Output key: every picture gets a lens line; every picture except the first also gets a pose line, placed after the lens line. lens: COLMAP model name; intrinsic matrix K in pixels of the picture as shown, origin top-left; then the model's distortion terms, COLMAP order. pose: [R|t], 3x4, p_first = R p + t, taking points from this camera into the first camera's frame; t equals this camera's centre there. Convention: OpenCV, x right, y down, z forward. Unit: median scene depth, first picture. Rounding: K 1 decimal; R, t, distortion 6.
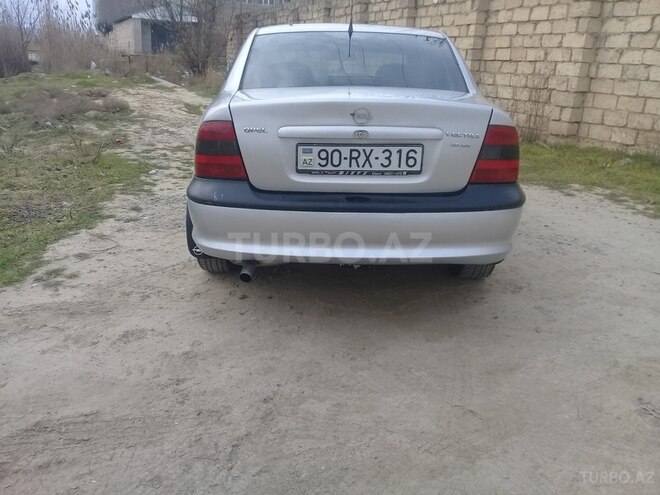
lens RADIAL K [[608.8, 0, 315.1], [0, 608.8, 248.1], [0, 0, 1]] dist [0.092766, -0.179186]
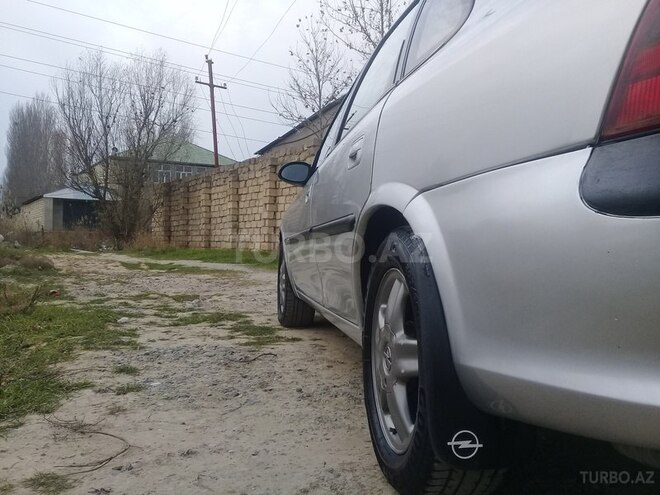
lens RADIAL K [[608.8, 0, 315.1], [0, 608.8, 248.1], [0, 0, 1]] dist [0.092766, -0.179186]
pose [[0.988428, -0.030524, 0.148590, -0.130618], [0.070983, 0.958753, -0.275233, -0.004723], [-0.134060, 0.282596, 0.949825, 0.280945]]
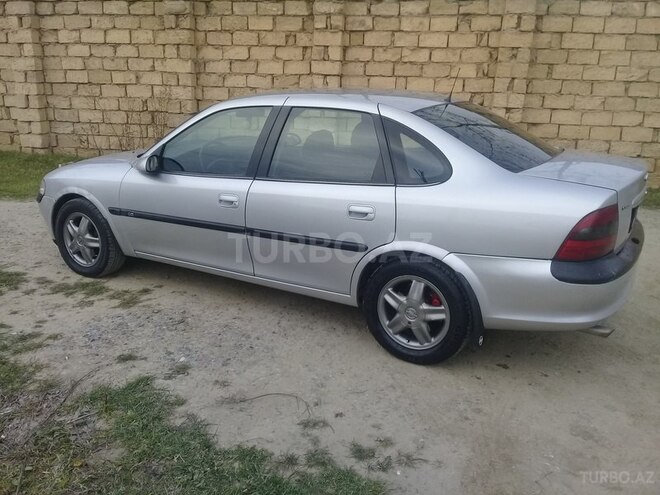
lens RADIAL K [[608.8, 0, 315.1], [0, 608.8, 248.1], [0, 0, 1]] dist [0.092766, -0.179186]
pose [[0.507571, -0.265779, 0.819593, -0.444276], [0.255201, 0.954926, 0.151620, -0.144172], [-0.822948, 0.132203, 0.552520, 0.270709]]
